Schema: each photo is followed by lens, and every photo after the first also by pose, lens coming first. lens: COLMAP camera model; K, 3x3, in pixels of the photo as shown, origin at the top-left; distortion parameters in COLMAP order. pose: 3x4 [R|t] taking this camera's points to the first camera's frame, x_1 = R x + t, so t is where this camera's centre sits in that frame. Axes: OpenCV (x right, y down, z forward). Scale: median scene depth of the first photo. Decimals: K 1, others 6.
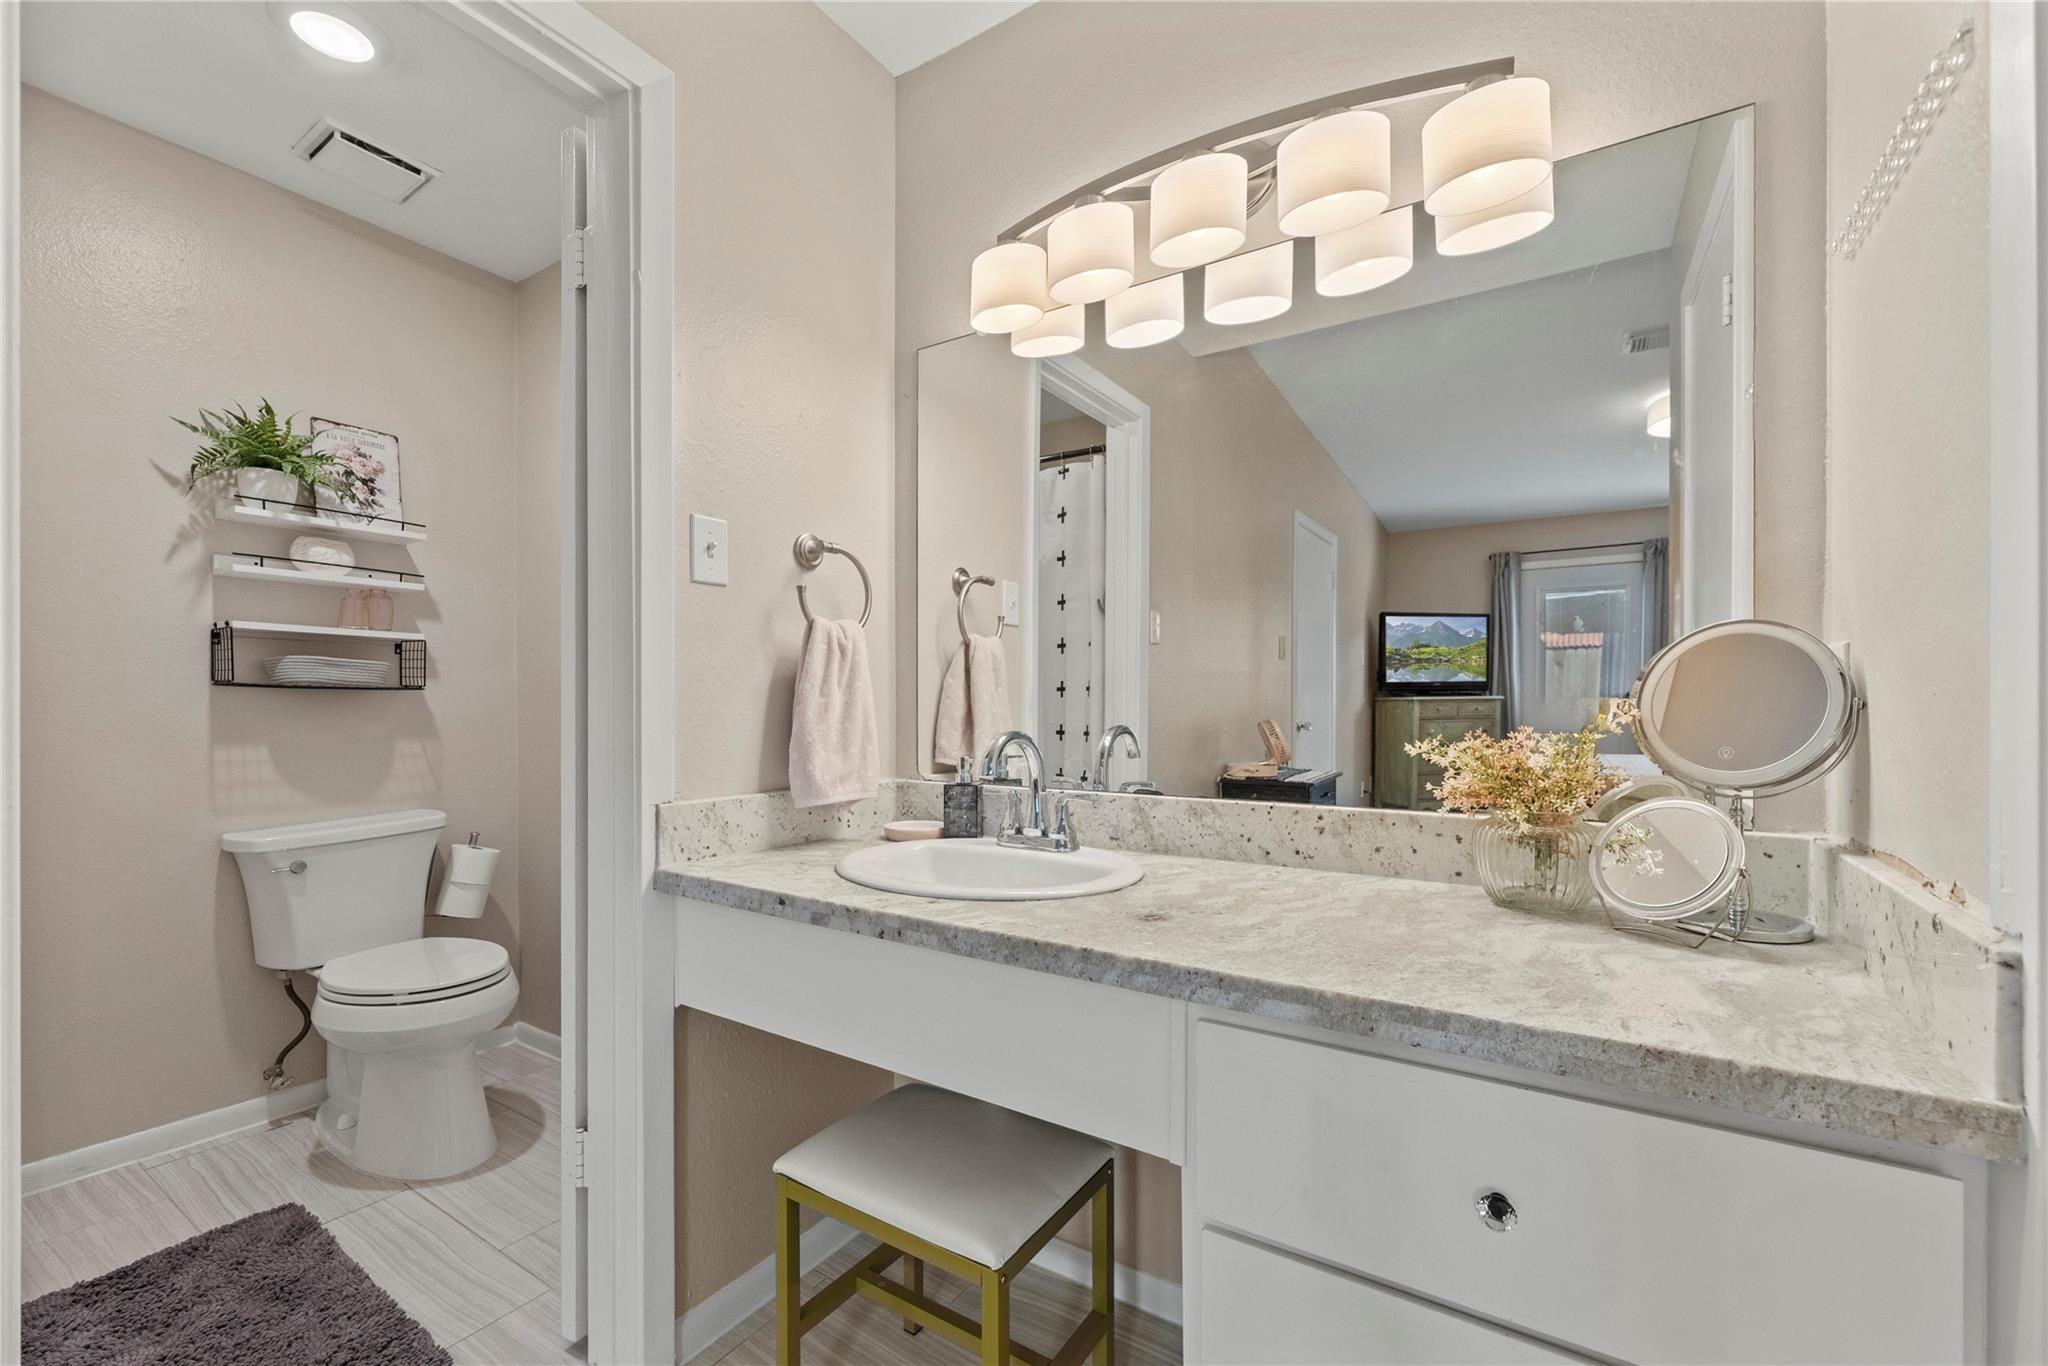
lens RADIAL K [[837.5, 0, 1024.9], [0, 837.5, 689.5], [0, 0, 1]] dist [-0.005208, -0.000403]
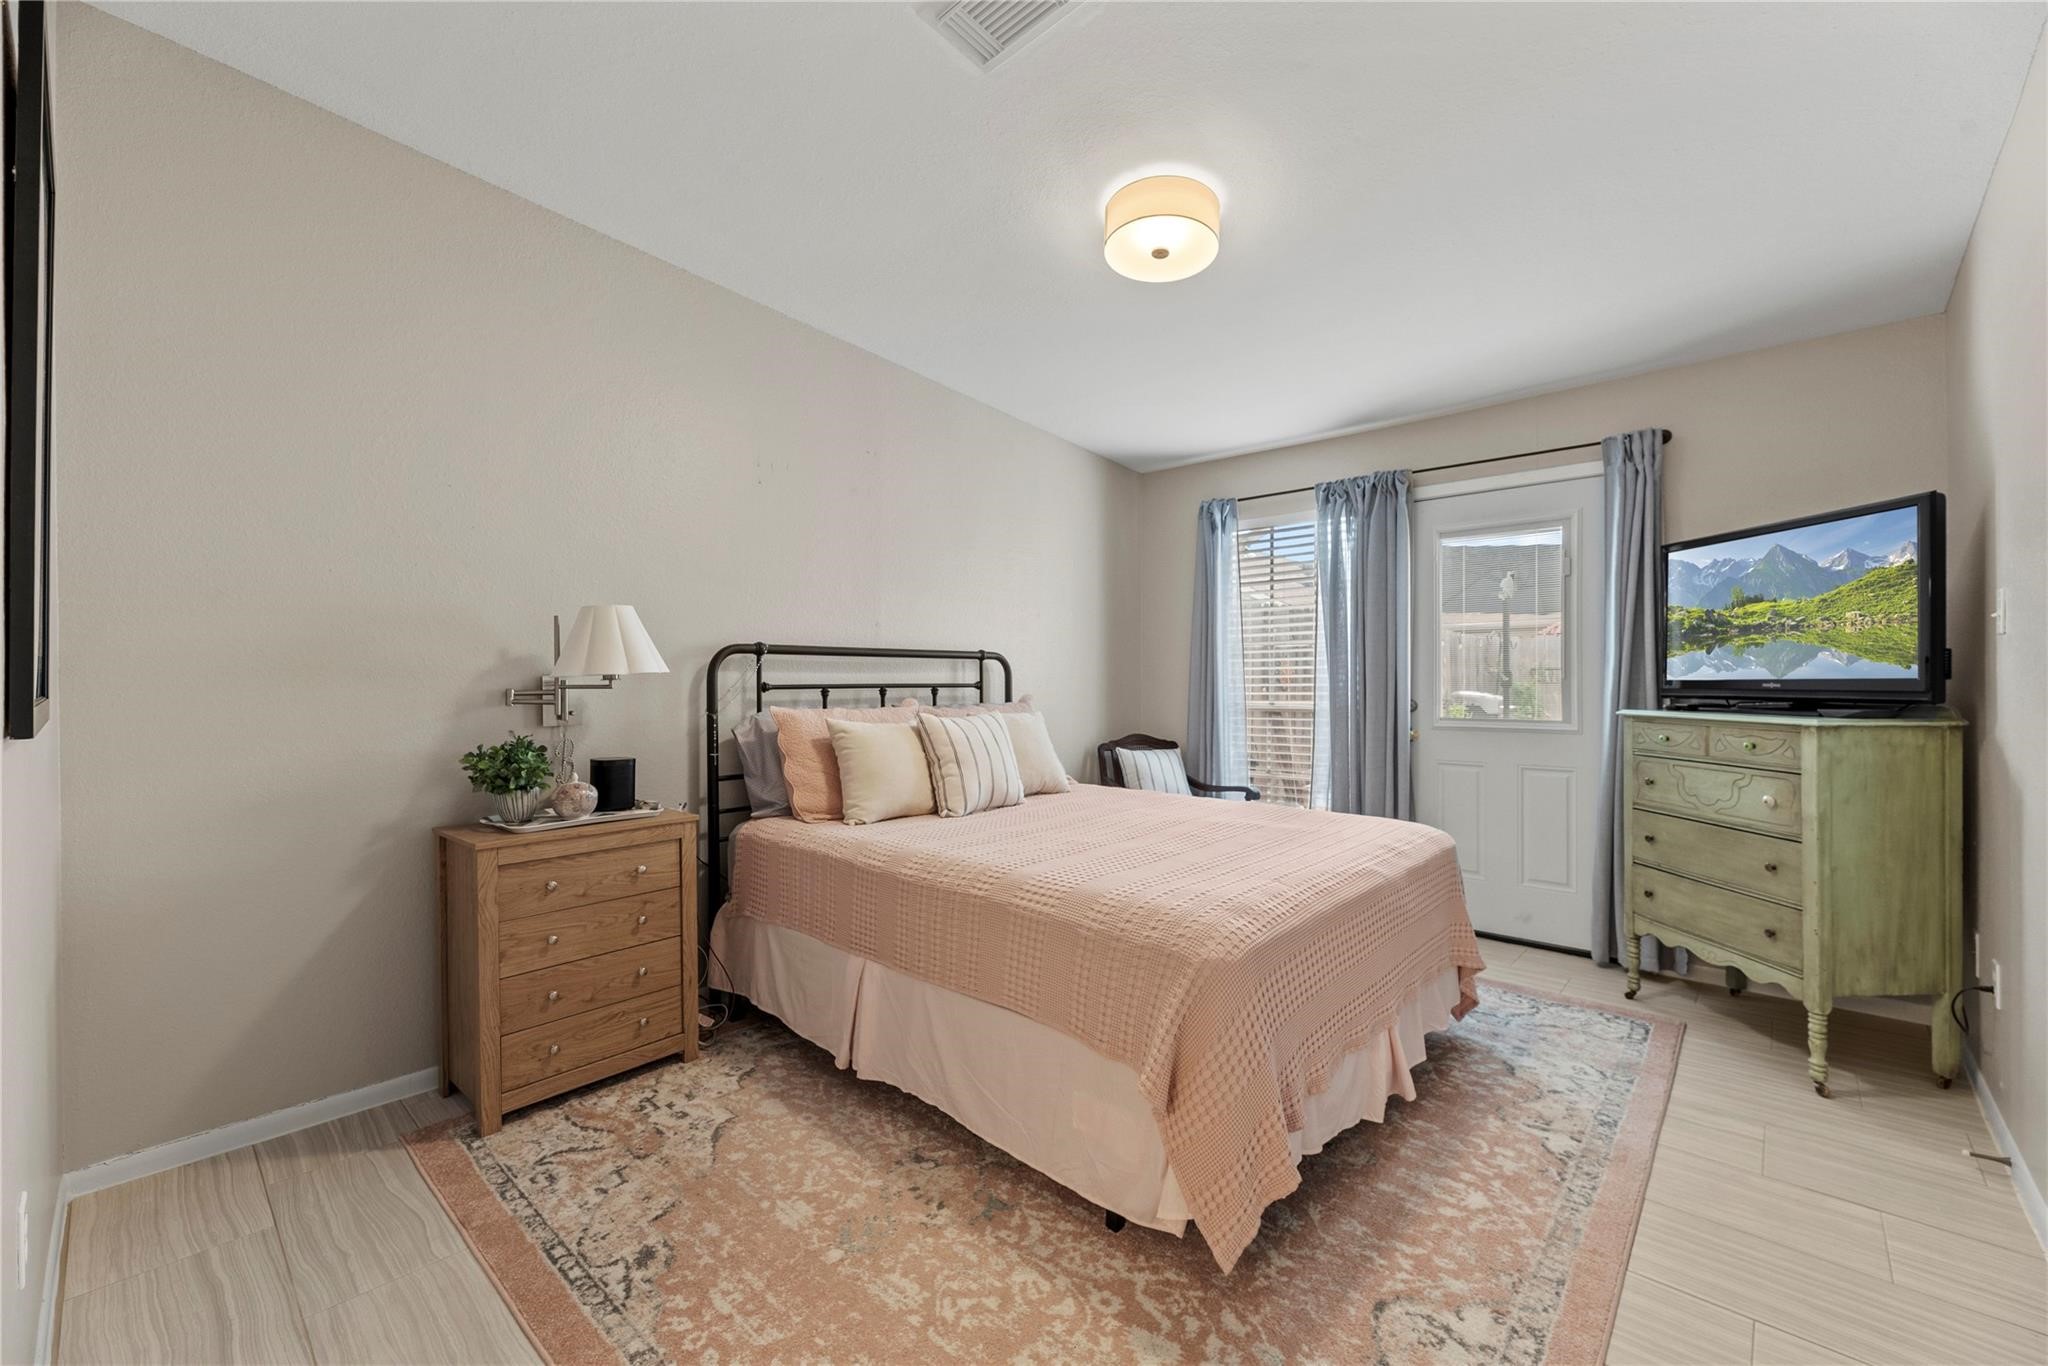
lens RADIAL K [[837.5, 0, 1022.8], [0, 837.5, 676.8], [0, 0, 1]] dist [-0.005208, -0.000403]
pose [[-0.165930, 0.005433, -0.986123, 1.034038], [0.003759, 0.999981, 0.004877, -0.010736], [0.986130, -0.002898, -0.165947, 0.655412]]
